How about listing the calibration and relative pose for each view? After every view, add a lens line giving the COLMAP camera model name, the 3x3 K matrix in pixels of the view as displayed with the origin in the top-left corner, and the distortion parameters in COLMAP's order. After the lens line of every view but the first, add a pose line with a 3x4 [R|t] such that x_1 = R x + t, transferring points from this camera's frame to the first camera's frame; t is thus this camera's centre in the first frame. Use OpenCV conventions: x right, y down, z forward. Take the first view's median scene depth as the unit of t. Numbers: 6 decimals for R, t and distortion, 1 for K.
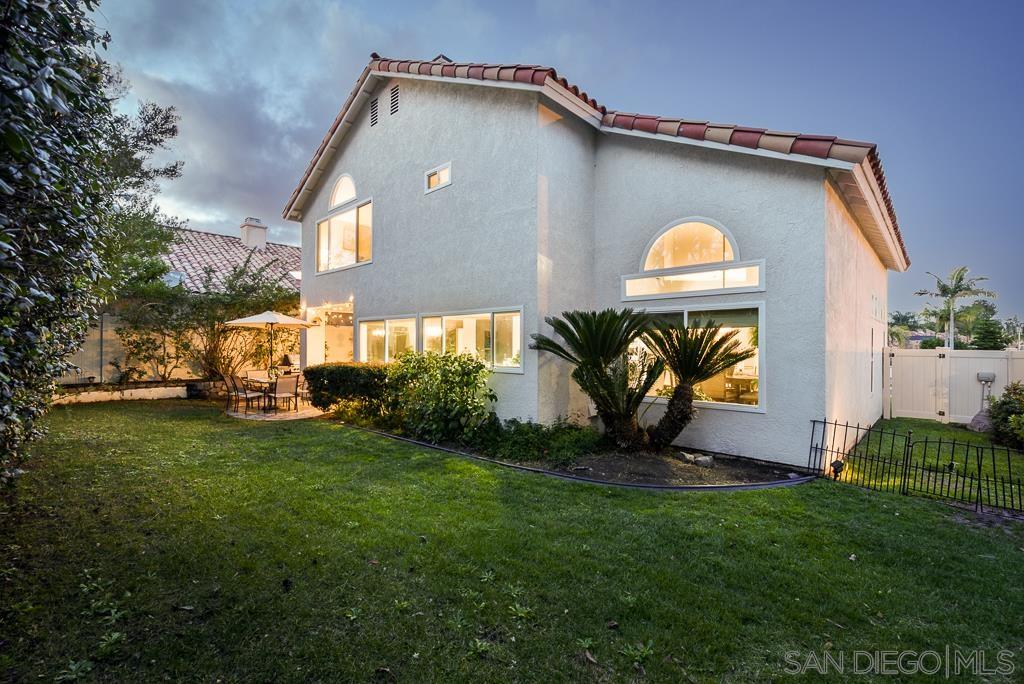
lens RADIAL K [[451.7, 0, 512.0], [0, 451.7, 342.0], [0, 0, 1]] dist [-0.001580, -0.000097]
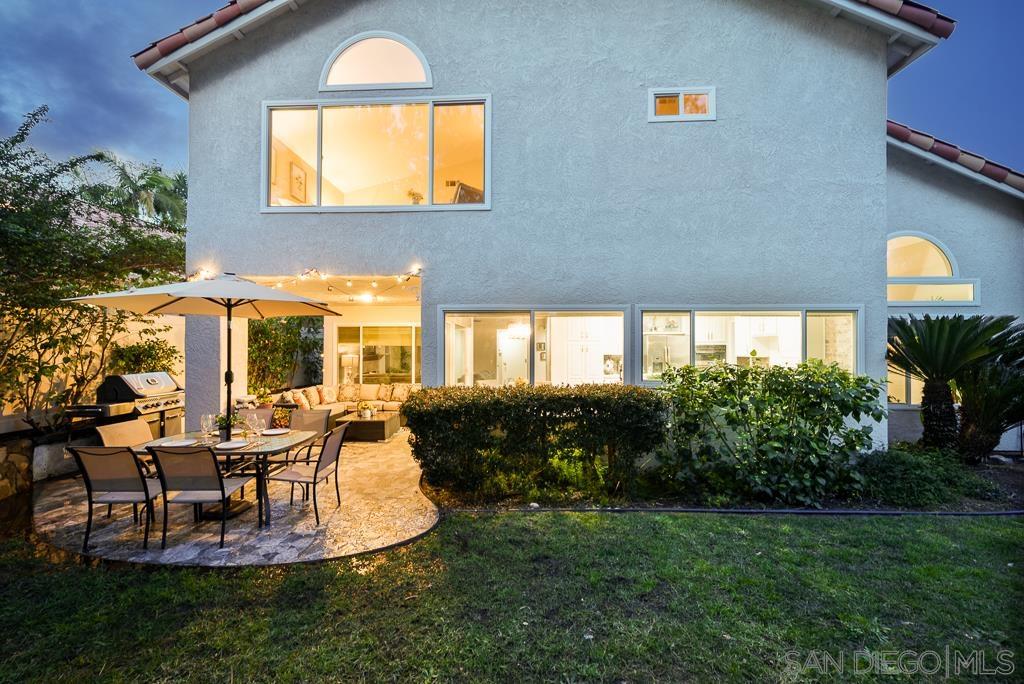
lens RADIAL K [[401.4, 0, 512.0], [0, 401.4, 342.0], [0, 0, 1]] dist [-0.002543, -0.000318]
pose [[0.760321, 0.005408, 0.649525, -0.700294], [-0.003723, 0.999985, -0.003969, -0.006431], [-0.649537, 0.000600, 0.760330, 0.673316]]
